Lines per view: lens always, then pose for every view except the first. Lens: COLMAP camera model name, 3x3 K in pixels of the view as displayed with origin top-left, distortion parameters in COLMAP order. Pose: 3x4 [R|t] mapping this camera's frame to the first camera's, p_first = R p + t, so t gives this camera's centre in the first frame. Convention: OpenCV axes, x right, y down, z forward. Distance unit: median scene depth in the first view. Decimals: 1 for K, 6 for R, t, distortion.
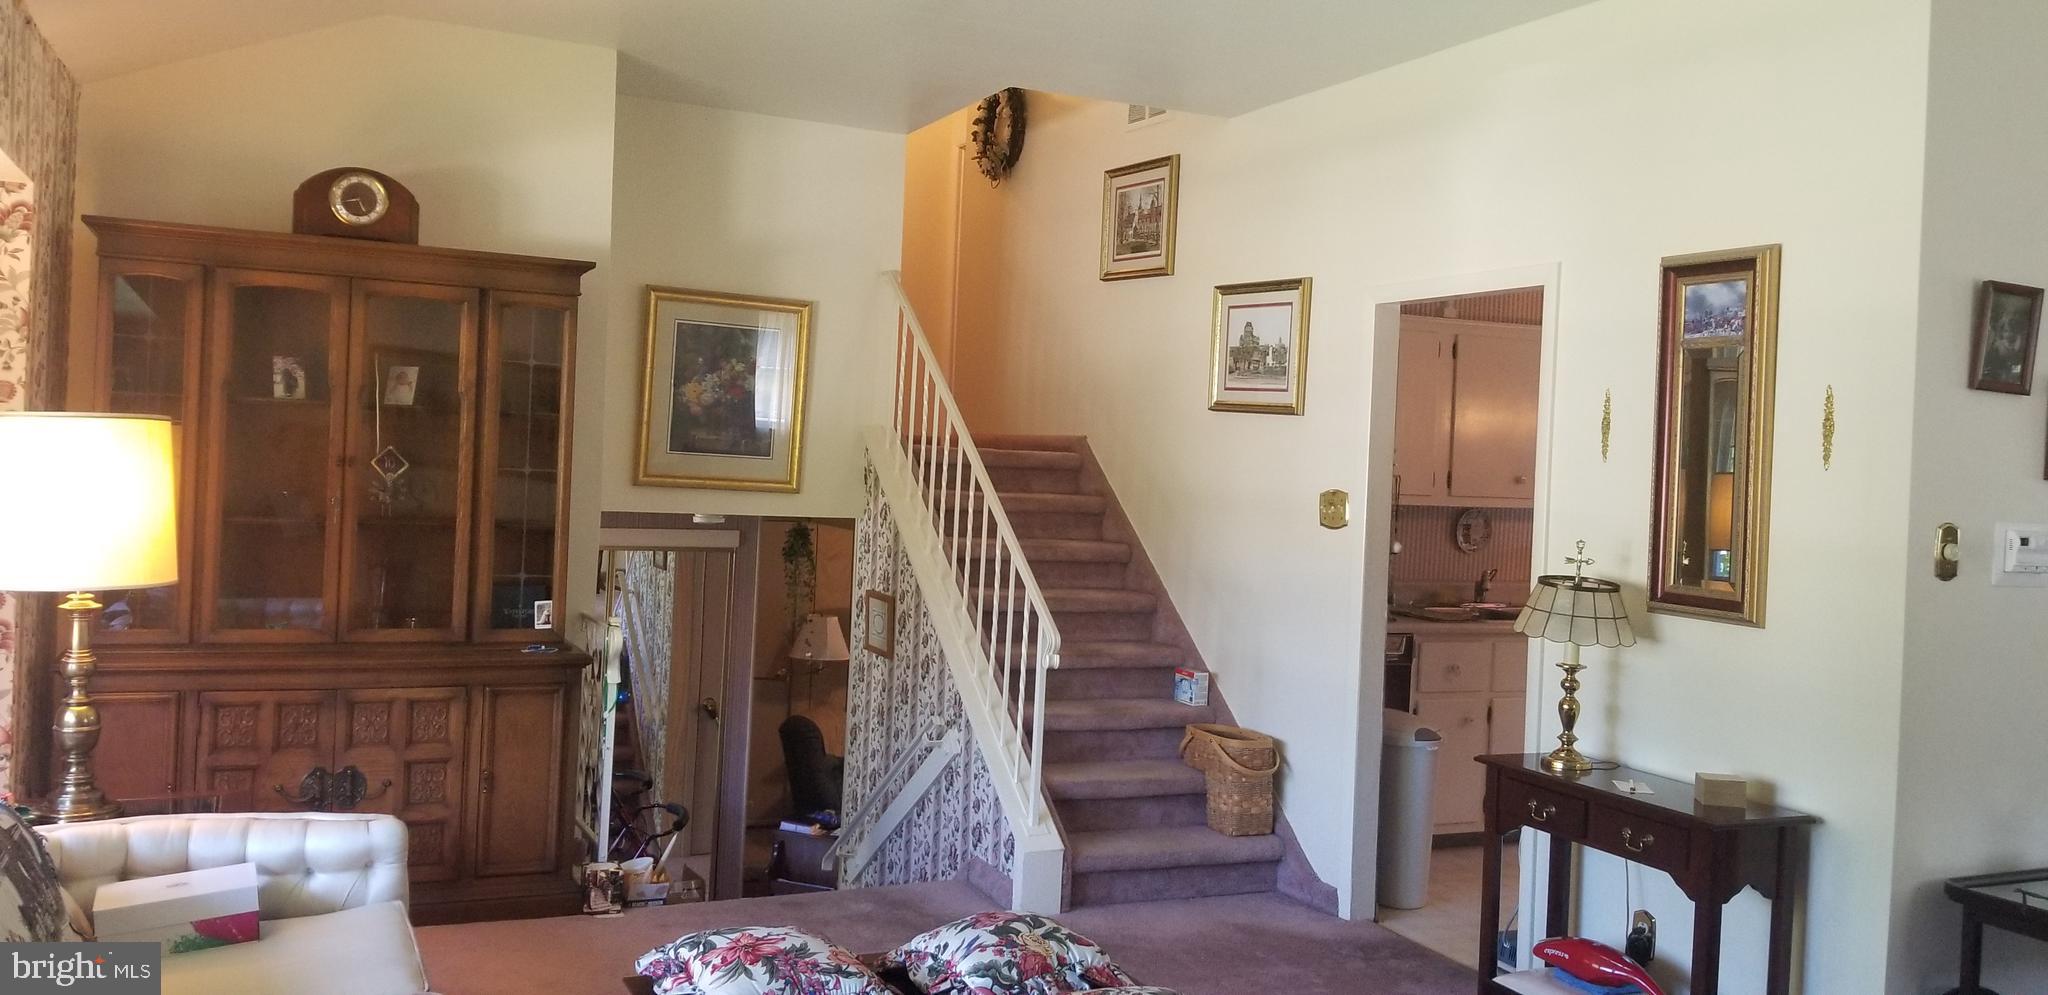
lens RADIAL K [[1605.9, 0, 1038.7], [0, 1605.9, 477.8], [0, 0, 1]] dist [0.080767, -0.106304]
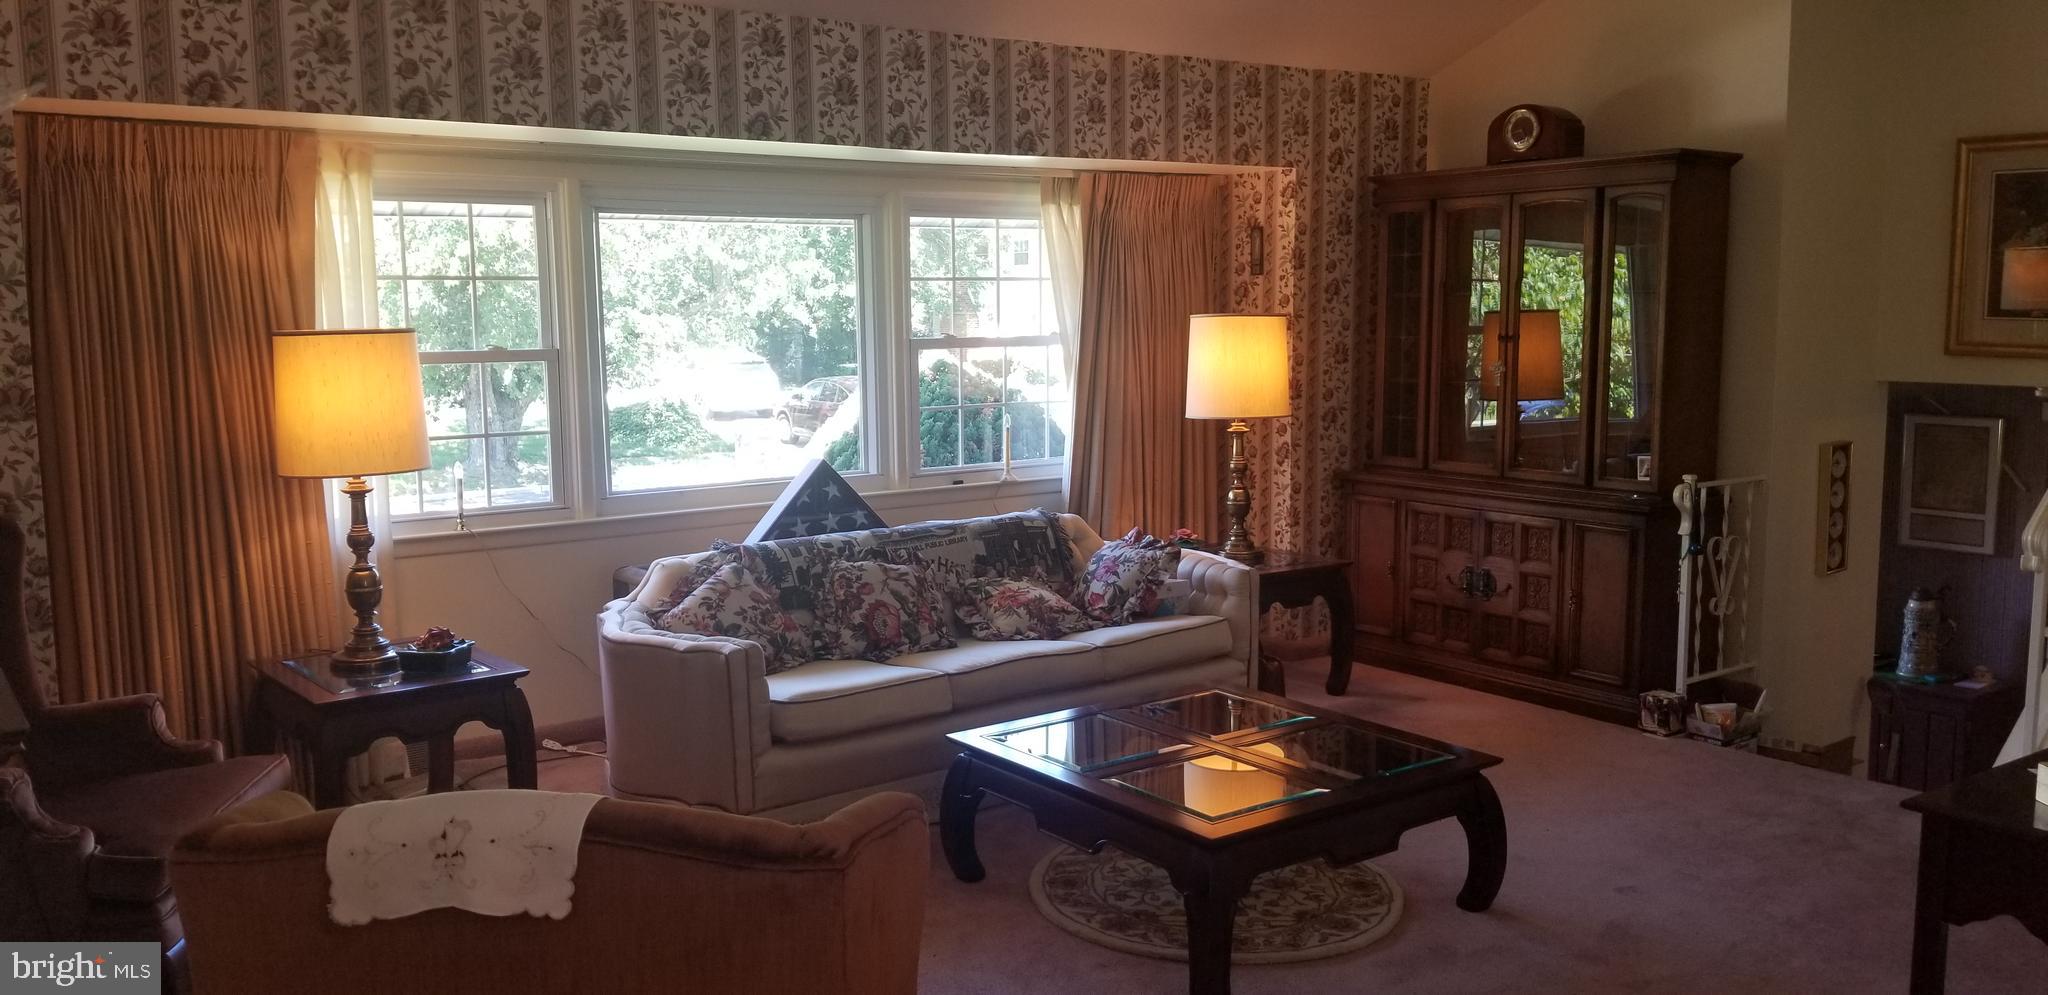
lens RADIAL K [[1605.9, 0, 1019.0], [0, 1605.9, 507.0], [0, 0, 1]] dist [0.080767, -0.106304]
pose [[0.184641, 0.070323, -0.980287, 0.774820], [0.001898, 0.997409, 0.071908, 0.031359], [0.982804, -0.015138, 0.184029, 0.378422]]
